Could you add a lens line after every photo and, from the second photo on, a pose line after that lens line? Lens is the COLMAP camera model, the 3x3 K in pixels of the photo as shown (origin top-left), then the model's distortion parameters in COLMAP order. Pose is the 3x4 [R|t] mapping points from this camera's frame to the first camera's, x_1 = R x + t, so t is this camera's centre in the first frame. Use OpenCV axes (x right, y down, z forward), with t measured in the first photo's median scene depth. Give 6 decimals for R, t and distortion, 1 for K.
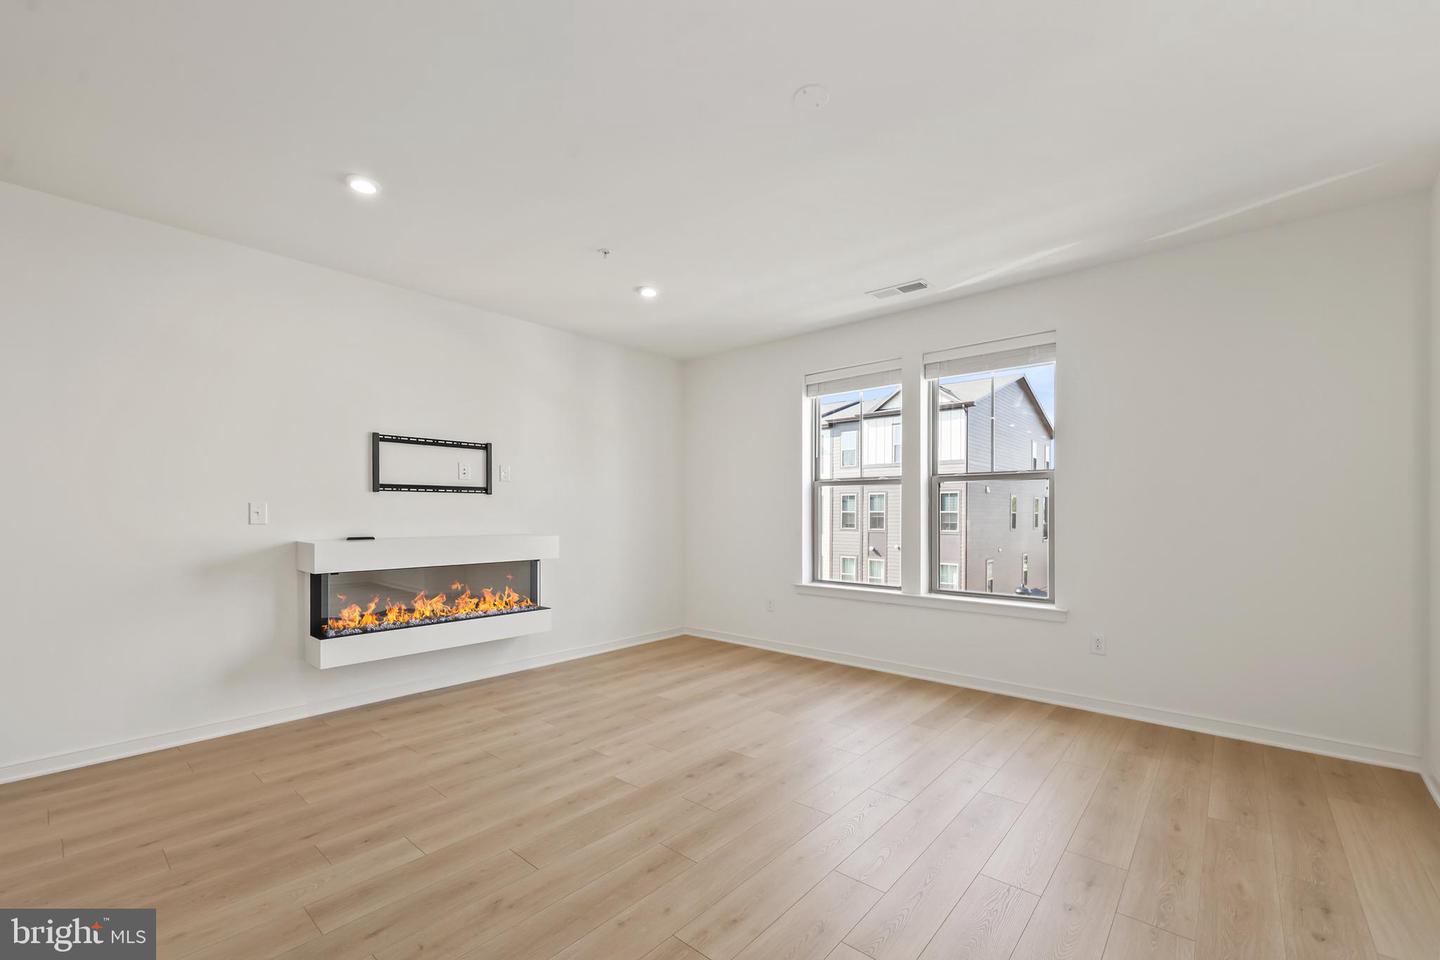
lens RADIAL K [[608.7, 0, 719.6], [0, 608.7, 514.2], [0, 0, 1]] dist [0.019994, 0.000126]
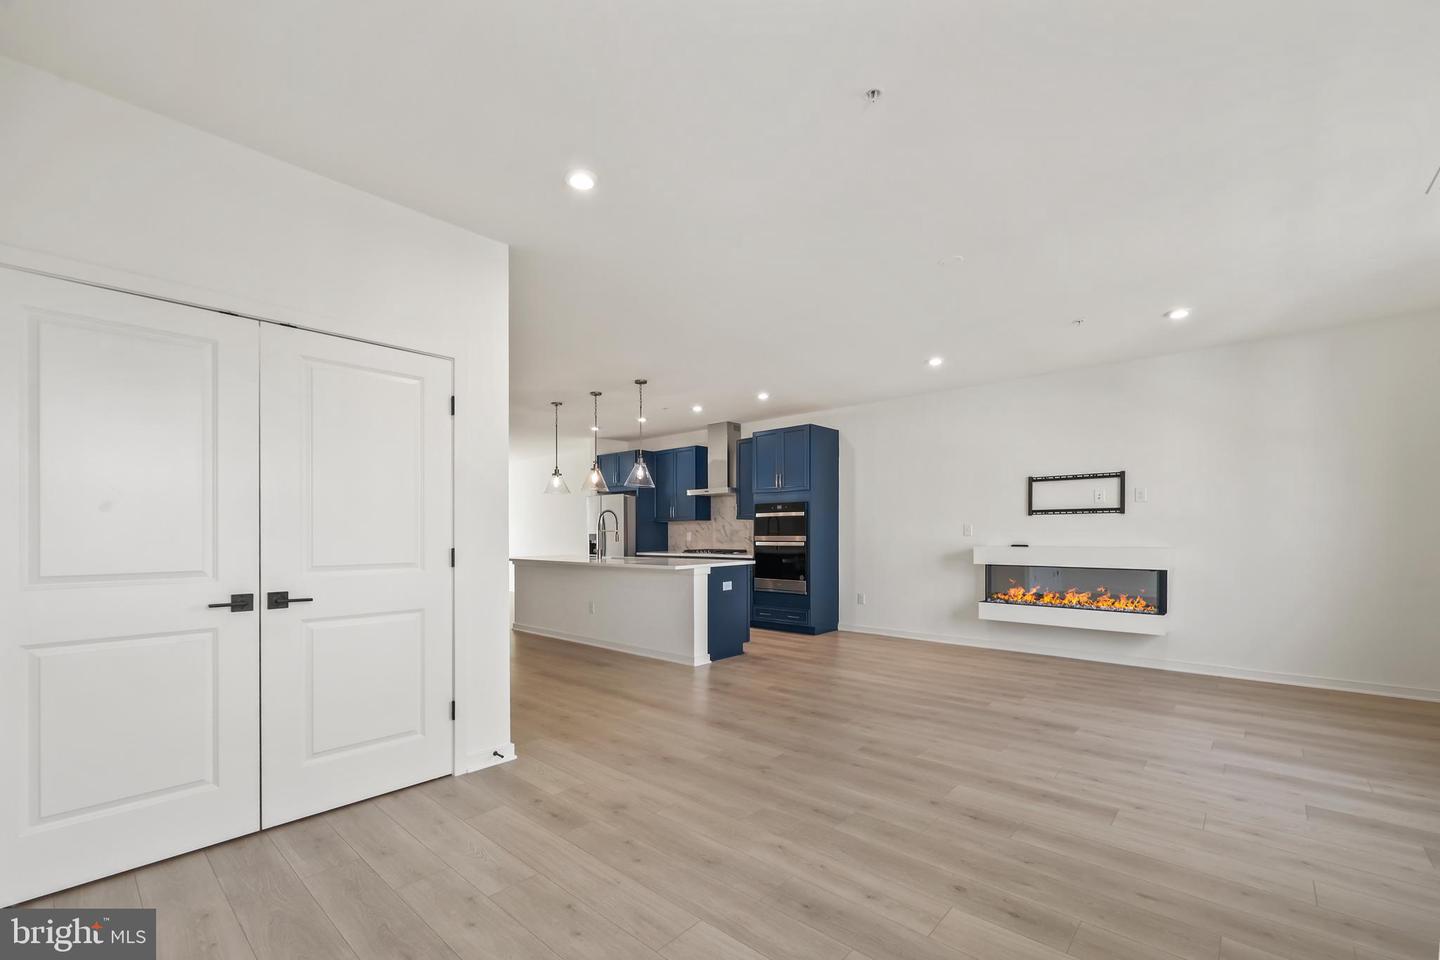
lens RADIAL K [[603.0, 0, 724.0], [0, 603.0, 536.7], [0, 0, 1]] dist [0.001989, 0.000437]
pose [[-0.028036, 0.007316, -0.999580, 0.961279], [-0.001472, 0.999972, 0.007361, 0.006863], [0.999606, 0.001678, -0.028024, 0.272855]]
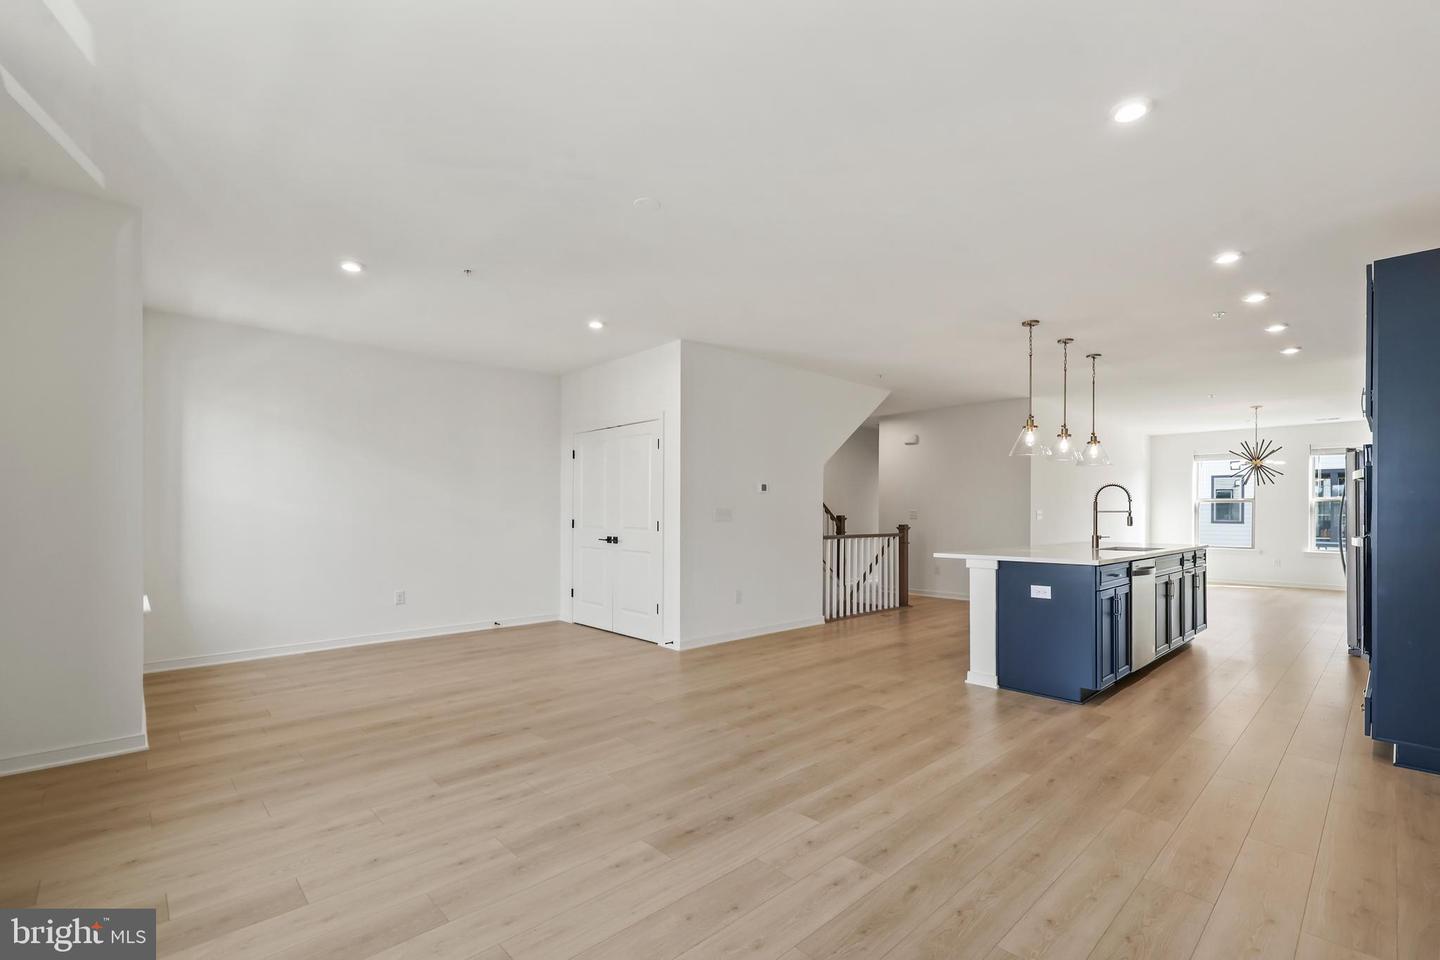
lens RADIAL K [[616.4, 0, 713.7], [0, 616.4, 508.0], [0, 0, 1]] dist [0.000121, 0.000128]
pose [[-0.994173, 0.000525, 0.107794, -0.085868], [0.000411, 0.999999, -0.001080, -0.002232], [-0.107795, -0.001030, -0.994173, 1.338628]]
